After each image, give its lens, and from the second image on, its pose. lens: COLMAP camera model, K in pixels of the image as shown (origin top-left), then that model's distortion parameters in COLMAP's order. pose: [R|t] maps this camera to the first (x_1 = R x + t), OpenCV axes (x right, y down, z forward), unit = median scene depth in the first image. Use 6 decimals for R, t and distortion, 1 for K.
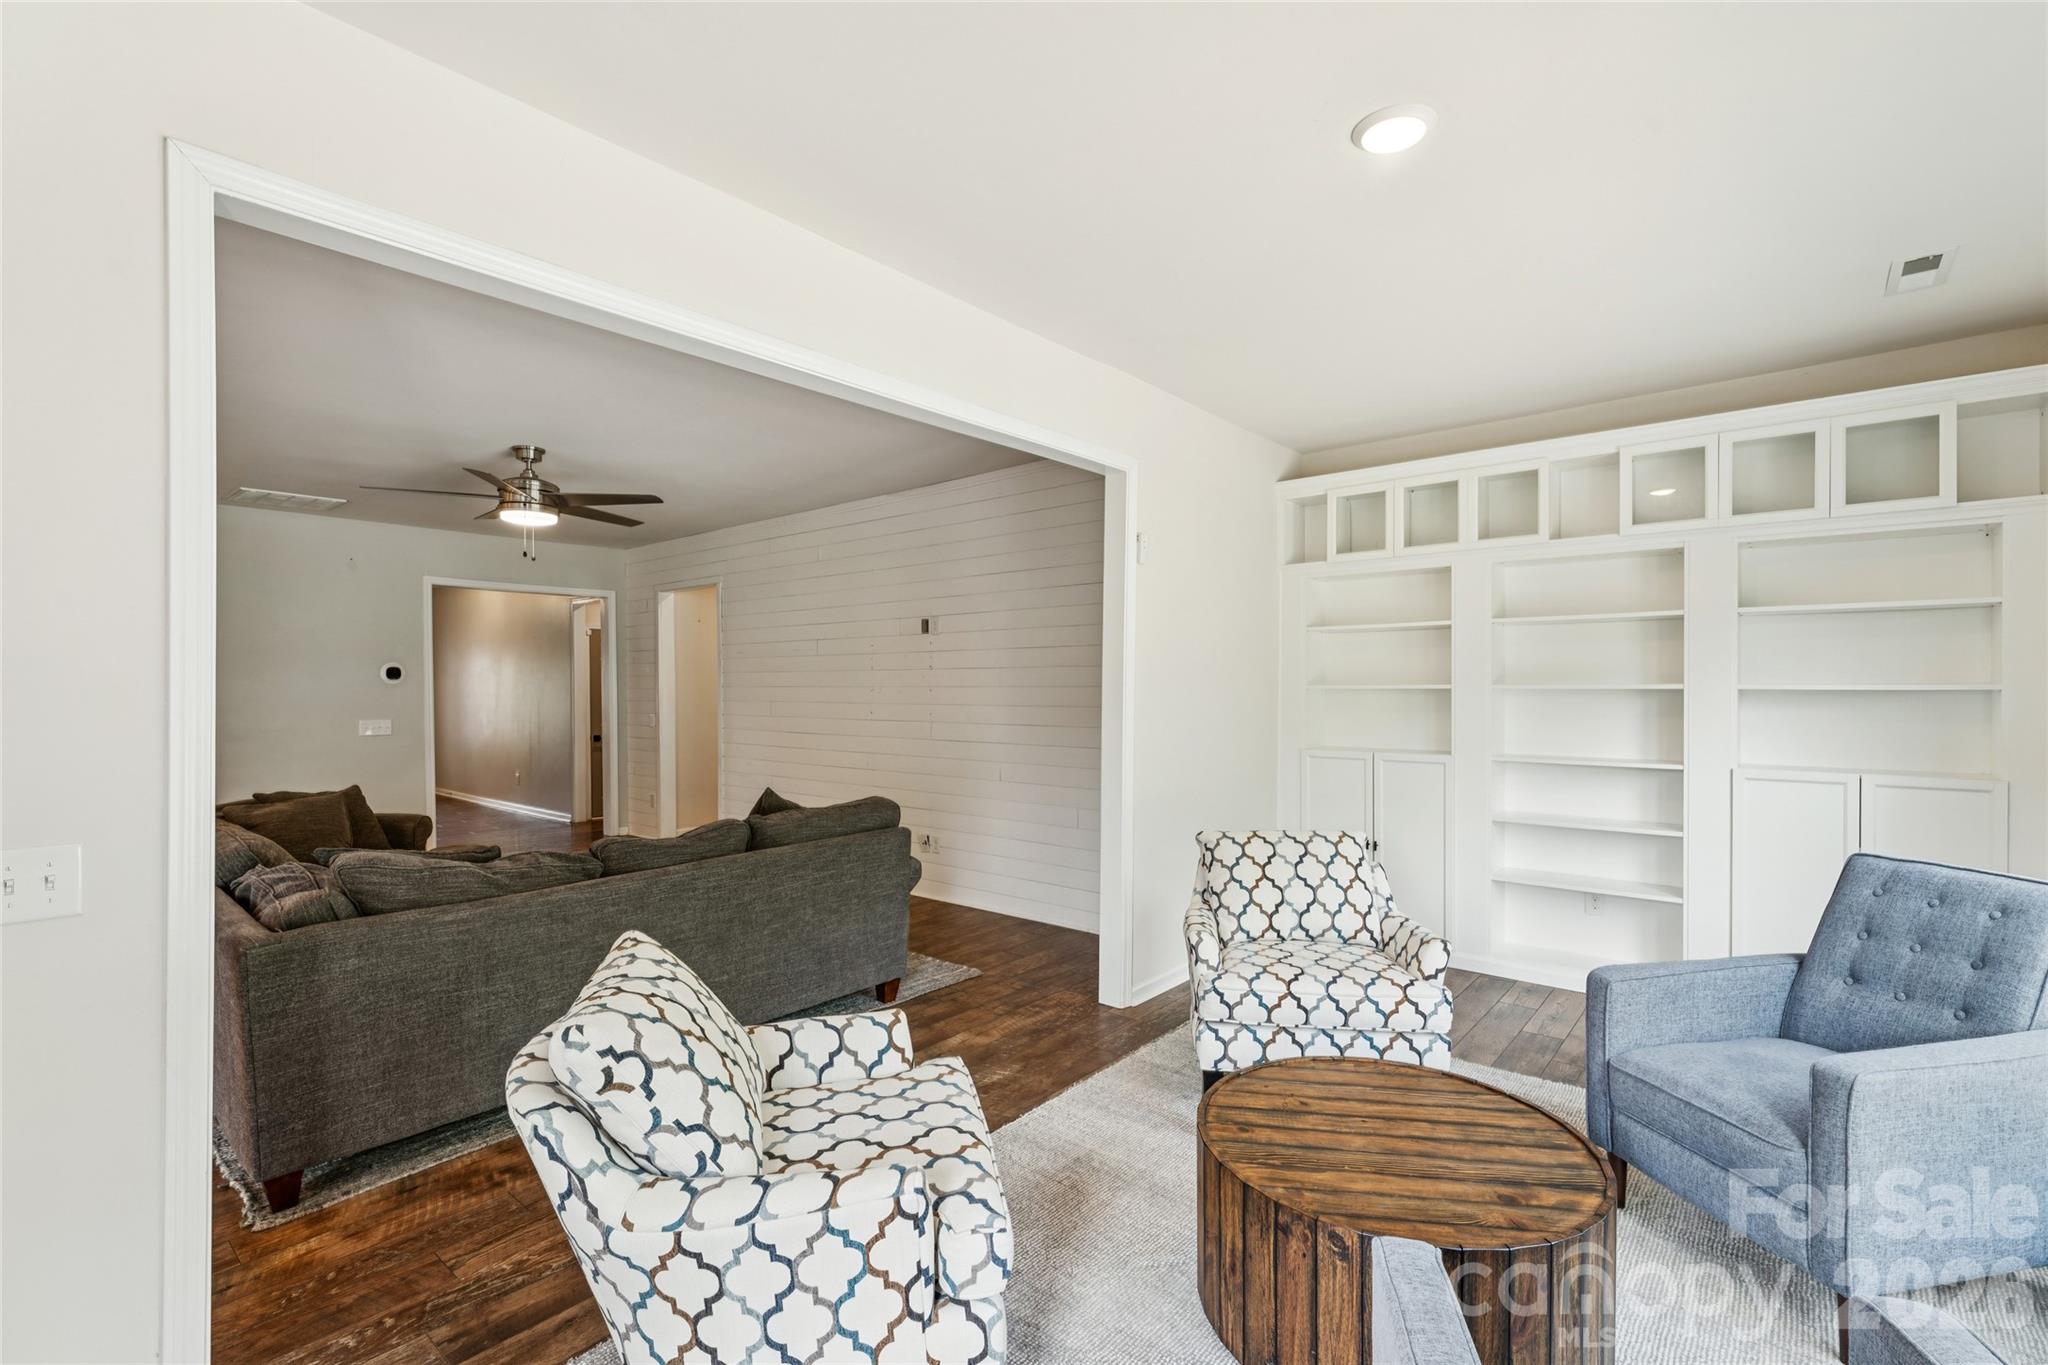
lens RADIAL K [[924.0, 0, 1038.8], [0, 924.0, 695.6], [0, 0, 1]] dist [-0.002429, 0.001920]
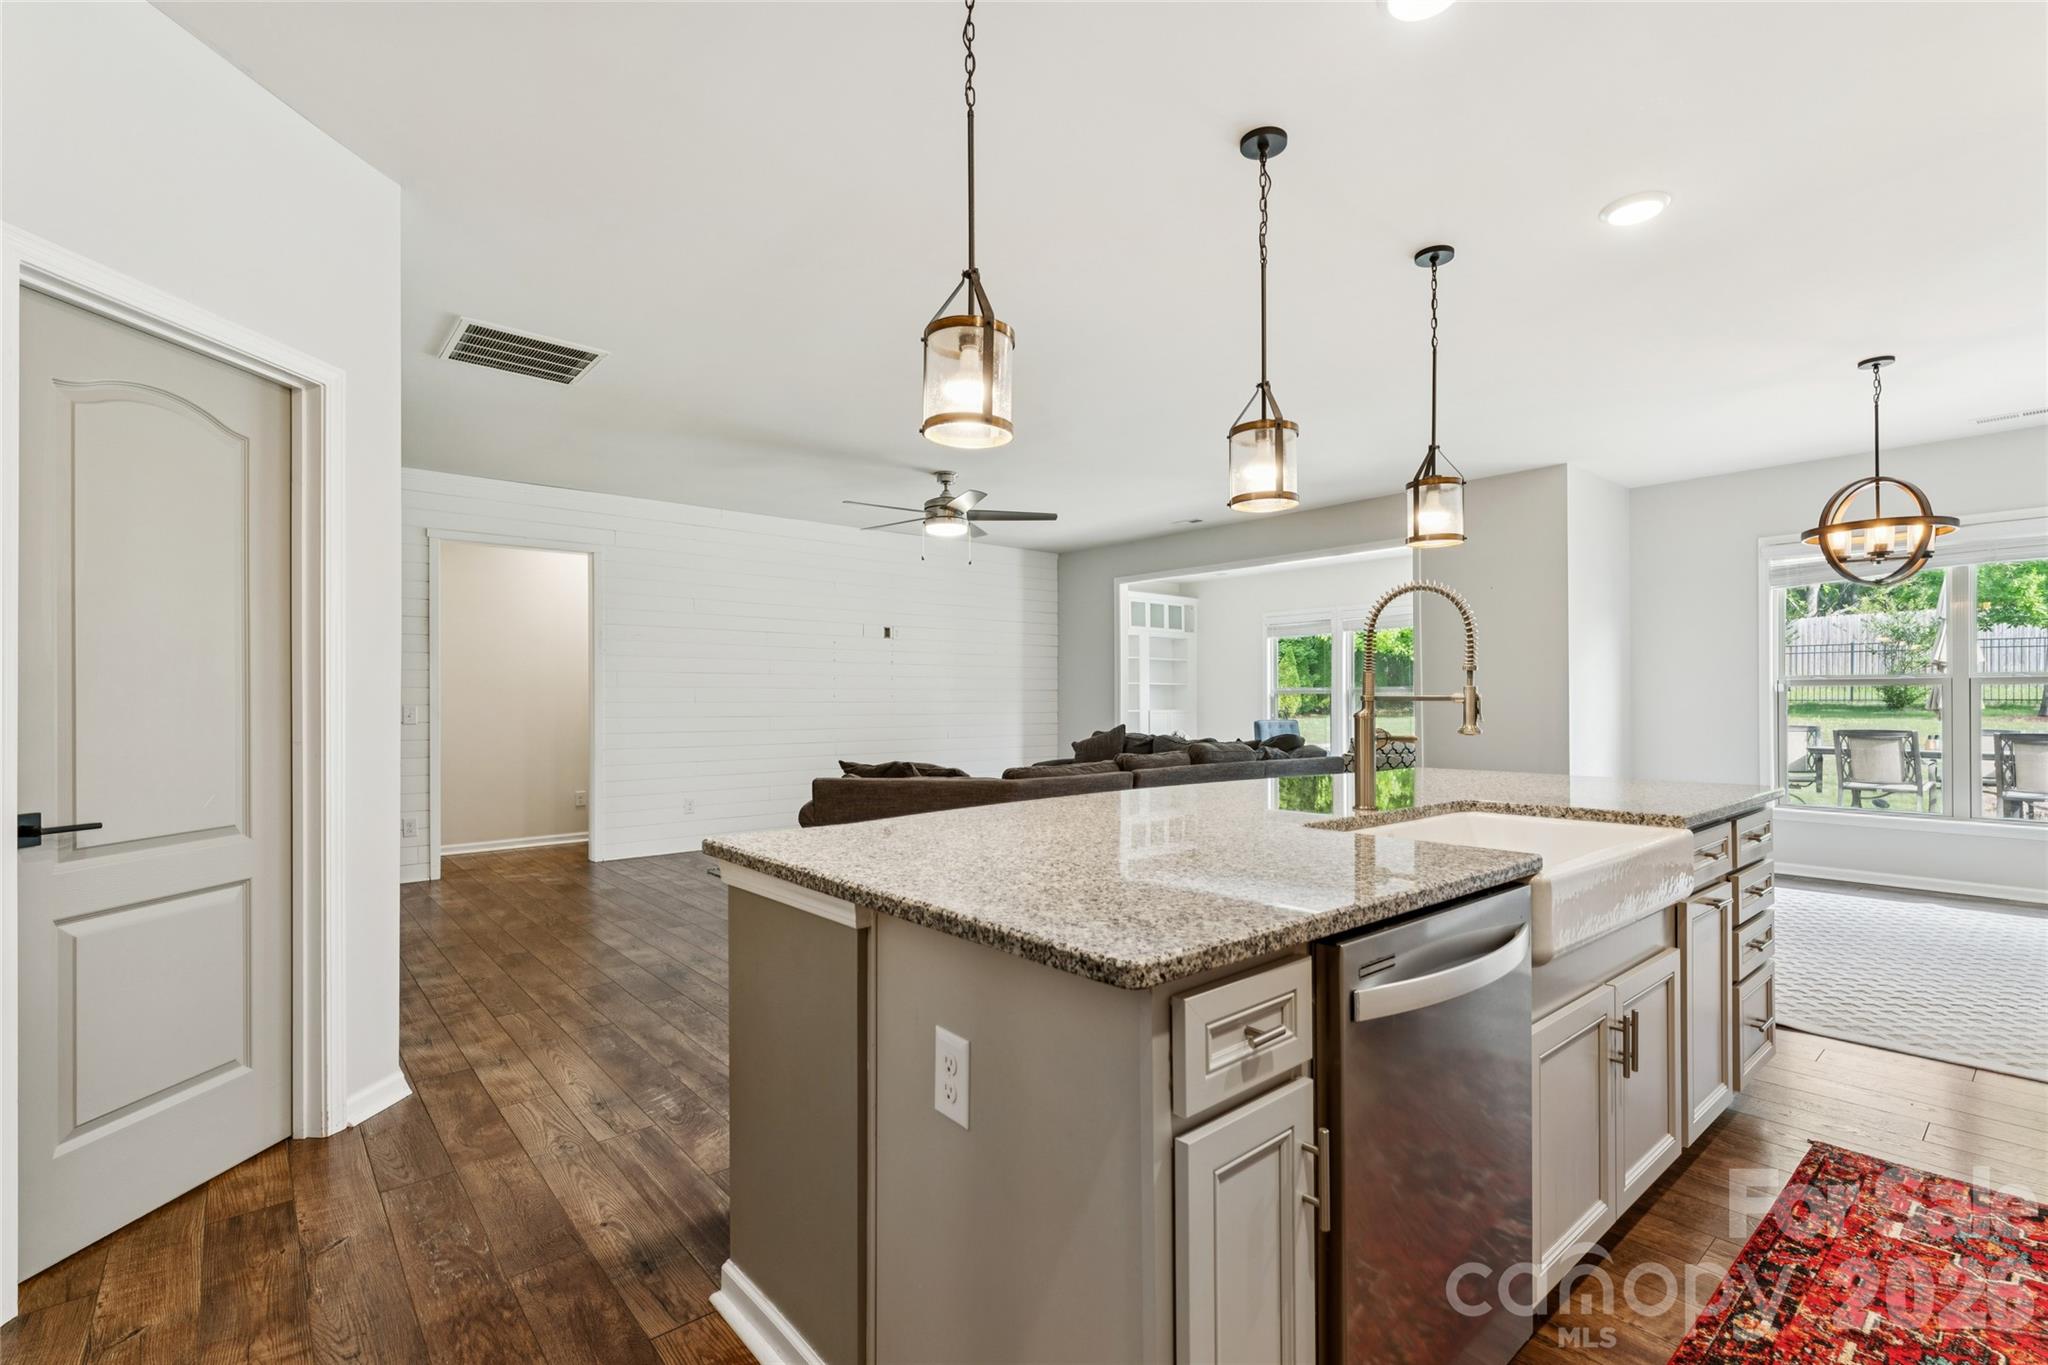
lens RADIAL K [[924.0, 0, 1039.5], [0, 924.0, 695.1], [0, 0, 1]] dist [-0.002429, 0.001920]
pose [[0.146239, 0.012034, 0.989176, -1.856457], [0.015158, 0.999781, -0.014404, 0.053559], [-0.989133, 0.017101, 0.146024, 0.735052]]
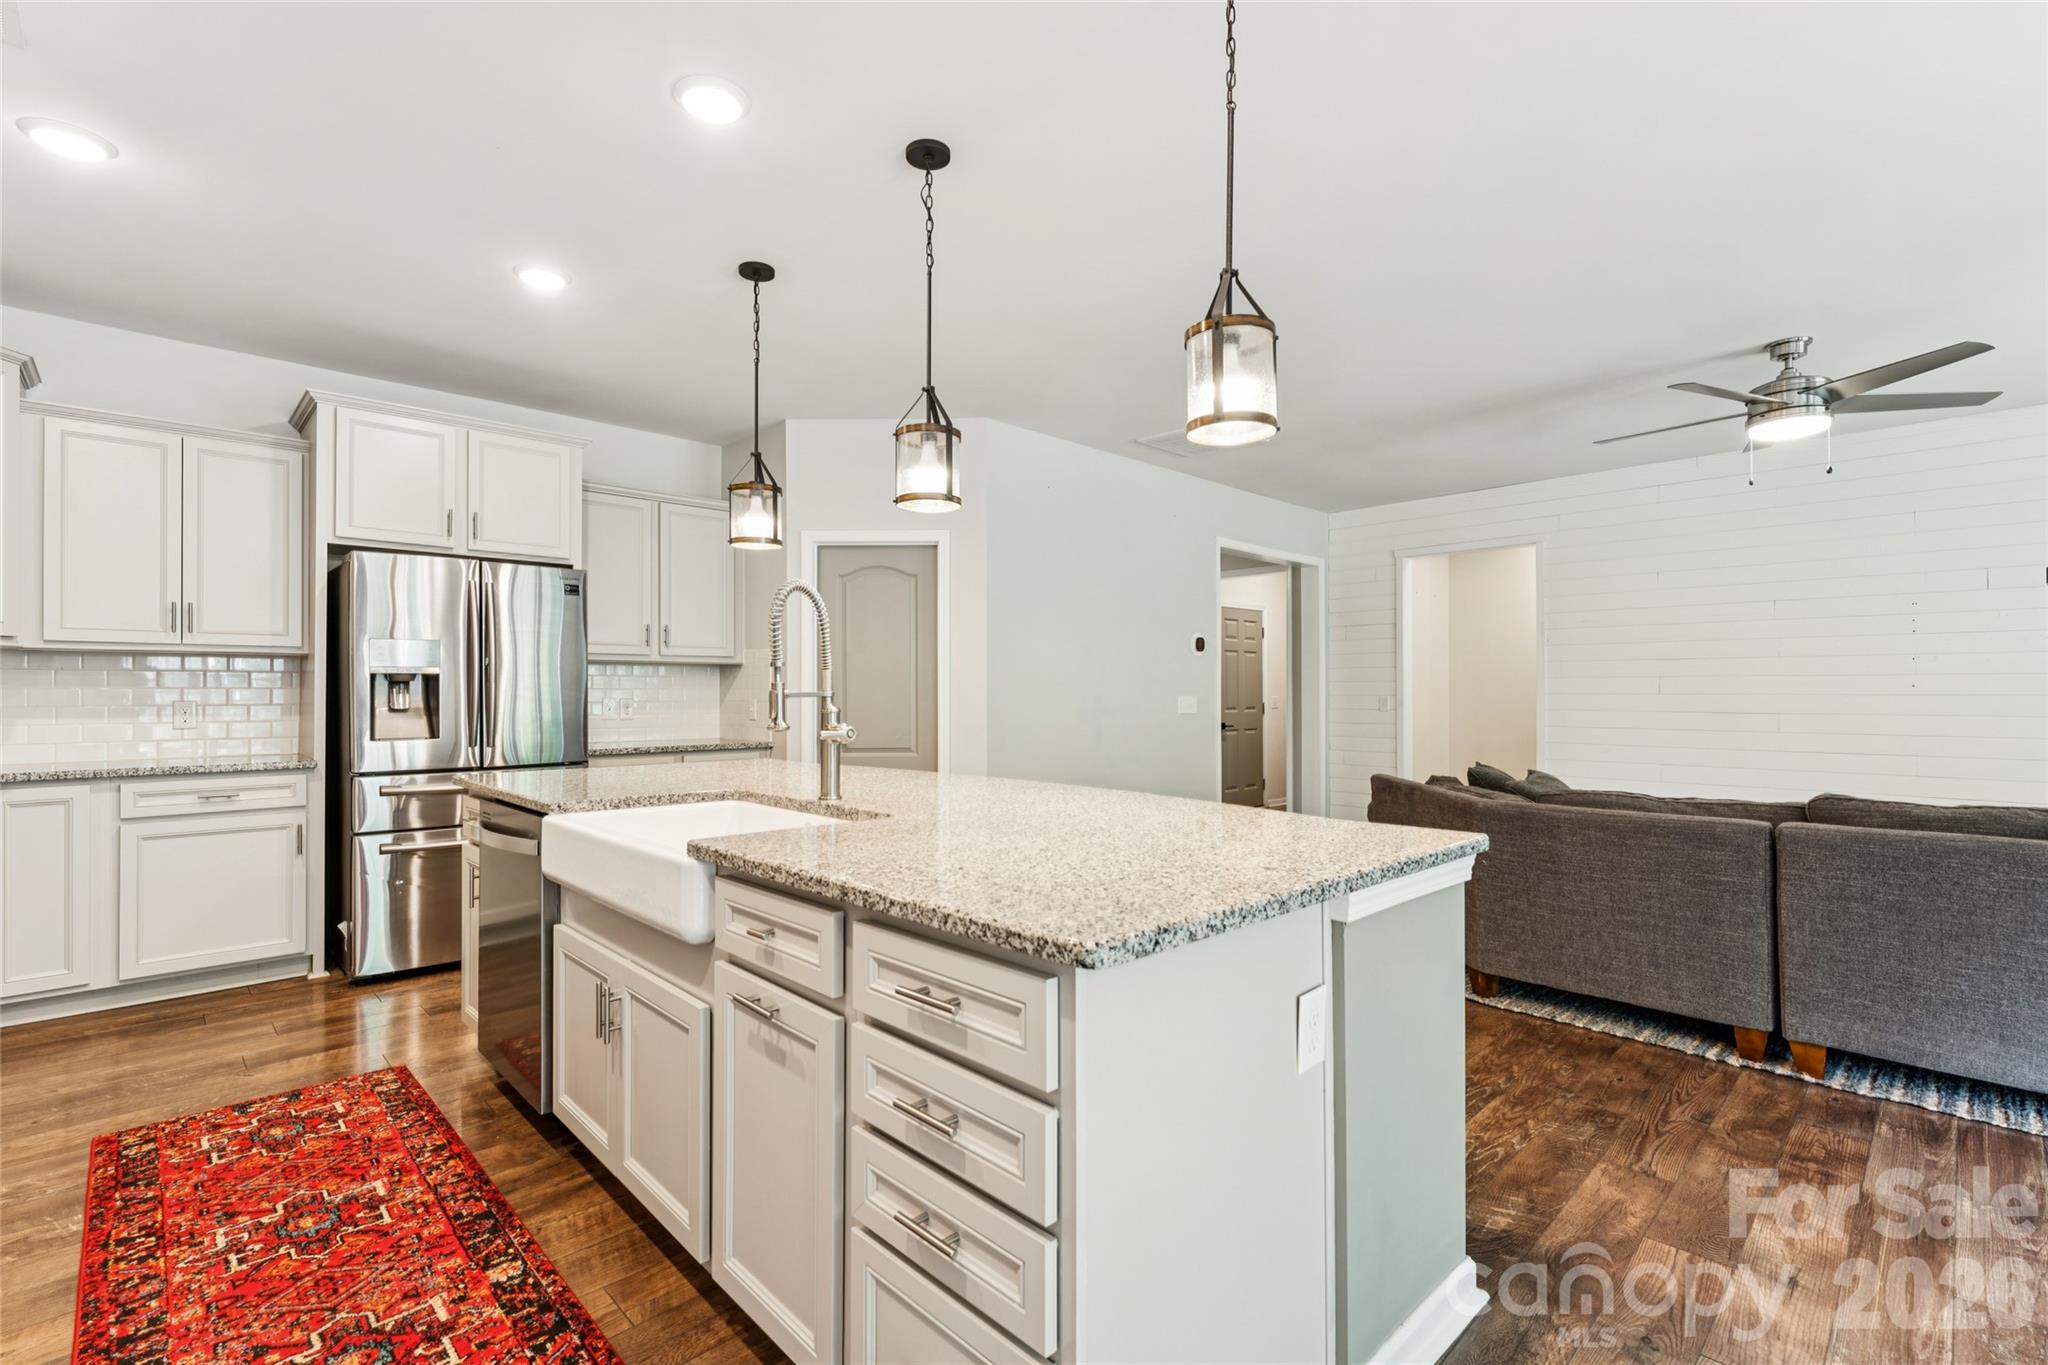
lens RADIAL K [[924.0, 0, 1017.6], [0, 924.0, 686.1], [0, 0, 1]] dist [-0.002429, 0.001920]
pose [[0.995086, 0.003484, -0.098955, -1.211724], [-0.005629, 0.999755, -0.021407, 0.055525], [0.098856, 0.021859, 0.994862, 0.153035]]
